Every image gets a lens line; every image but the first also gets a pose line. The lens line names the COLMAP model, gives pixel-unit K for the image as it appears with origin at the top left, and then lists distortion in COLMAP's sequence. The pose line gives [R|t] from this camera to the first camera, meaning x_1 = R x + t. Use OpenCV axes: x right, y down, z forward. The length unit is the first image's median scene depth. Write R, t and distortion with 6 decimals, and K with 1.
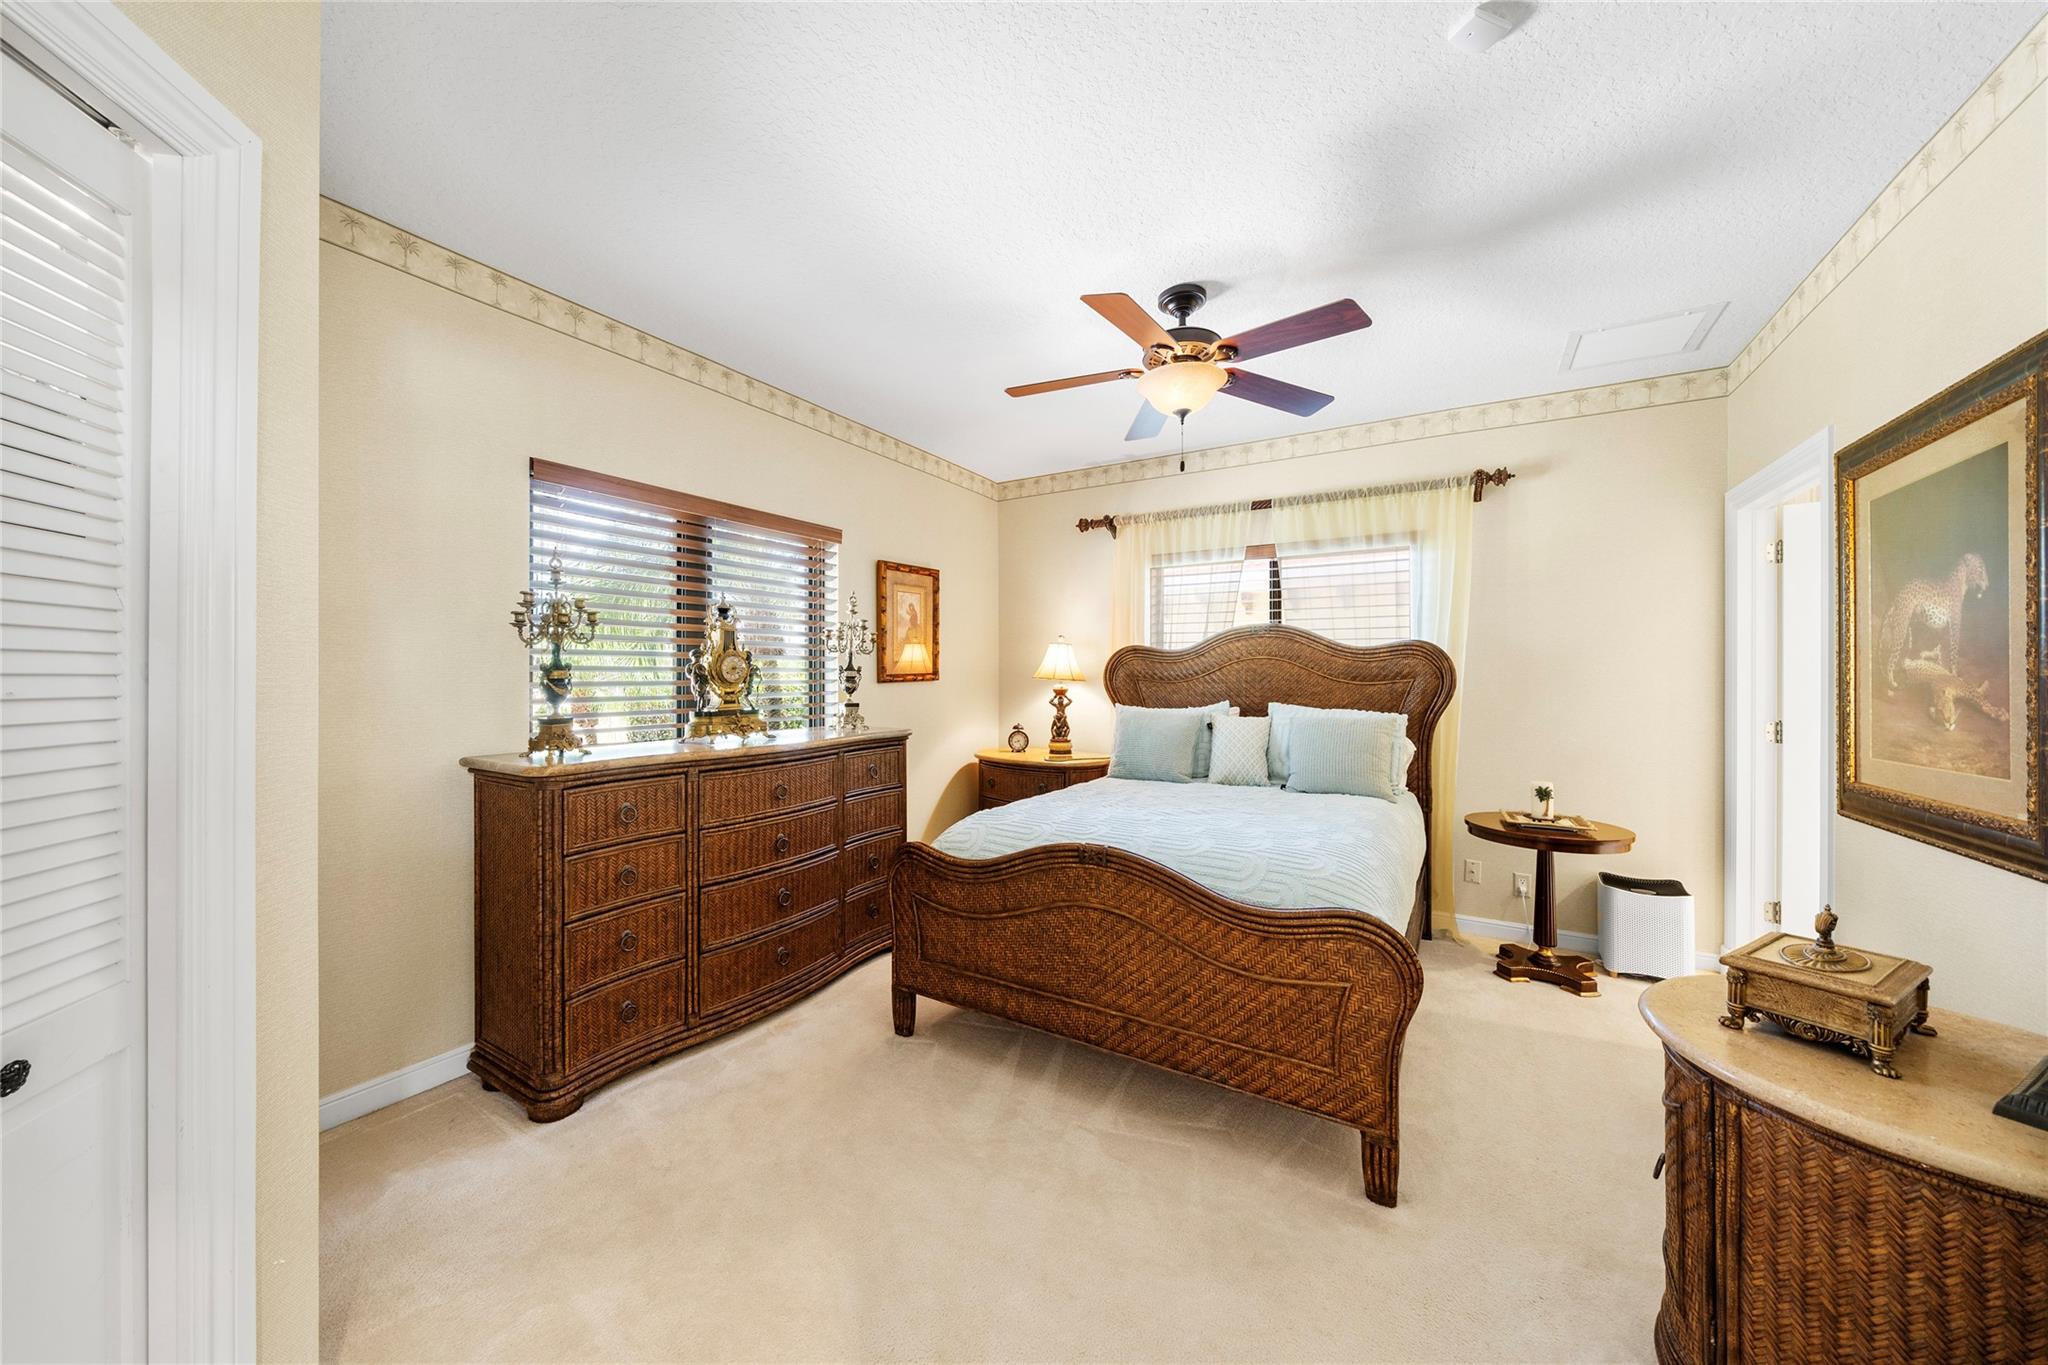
lens RADIAL K [[719.6, 0, 1016.8], [0, 719.6, 676.0], [0, 0, 1]] dist [-0.000194, 0.000020]
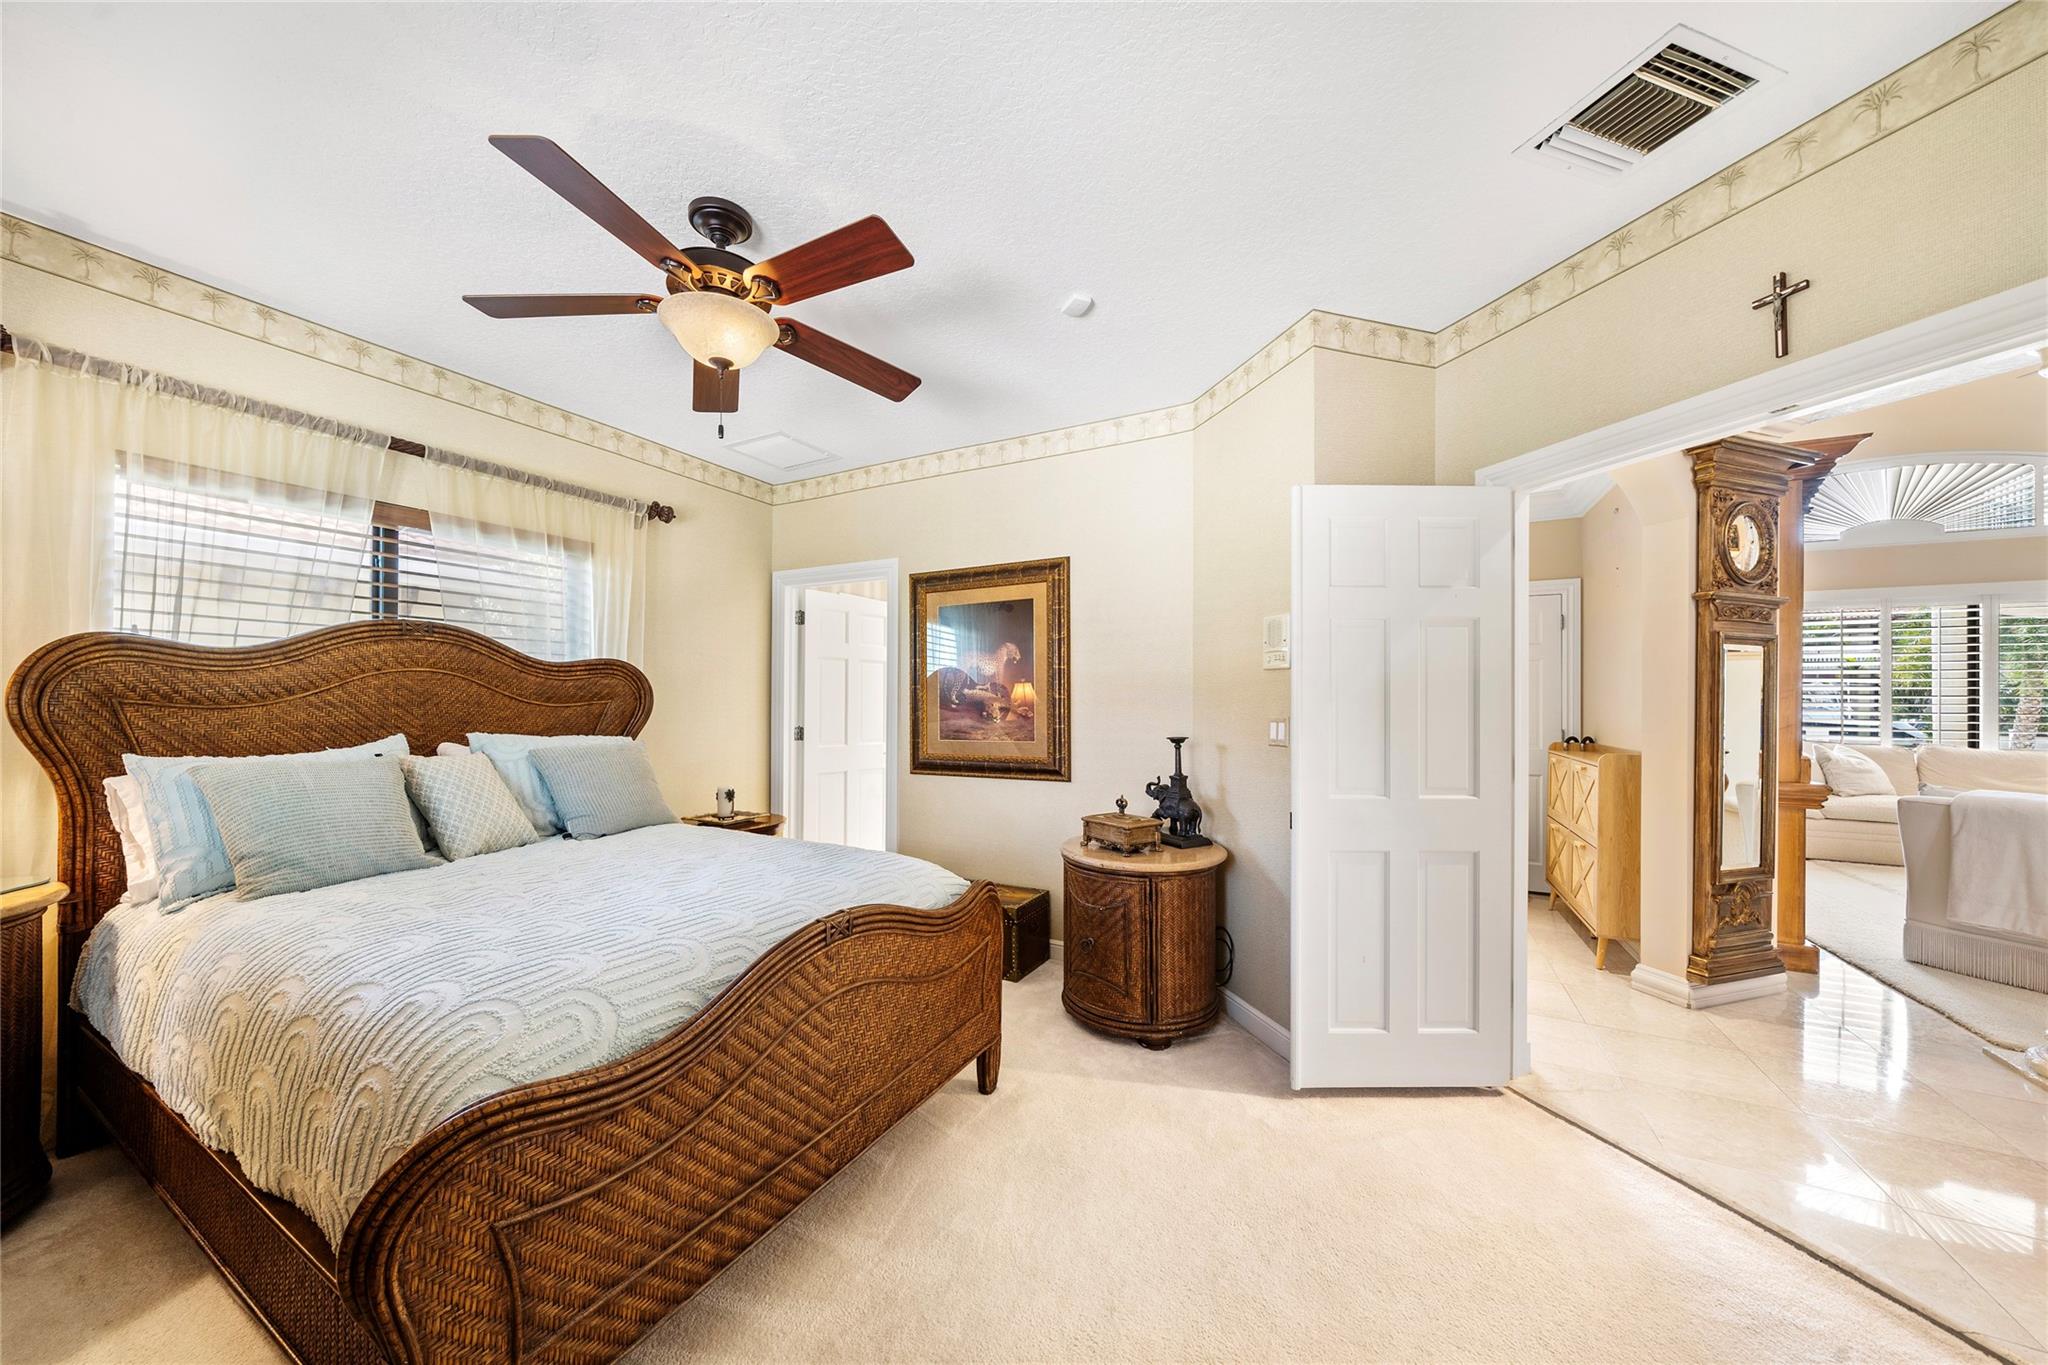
lens RADIAL K [[690.8, 0, 1019.4], [0, 690.8, 692.6], [0, 0, 1]] dist [-0.000152, 0.000012]
pose [[-0.038103, 0.008926, 0.999234, -0.377707], [-0.001211, 0.999959, -0.008979, 0.002113], [-0.999273, -0.001552, -0.038091, 0.486476]]
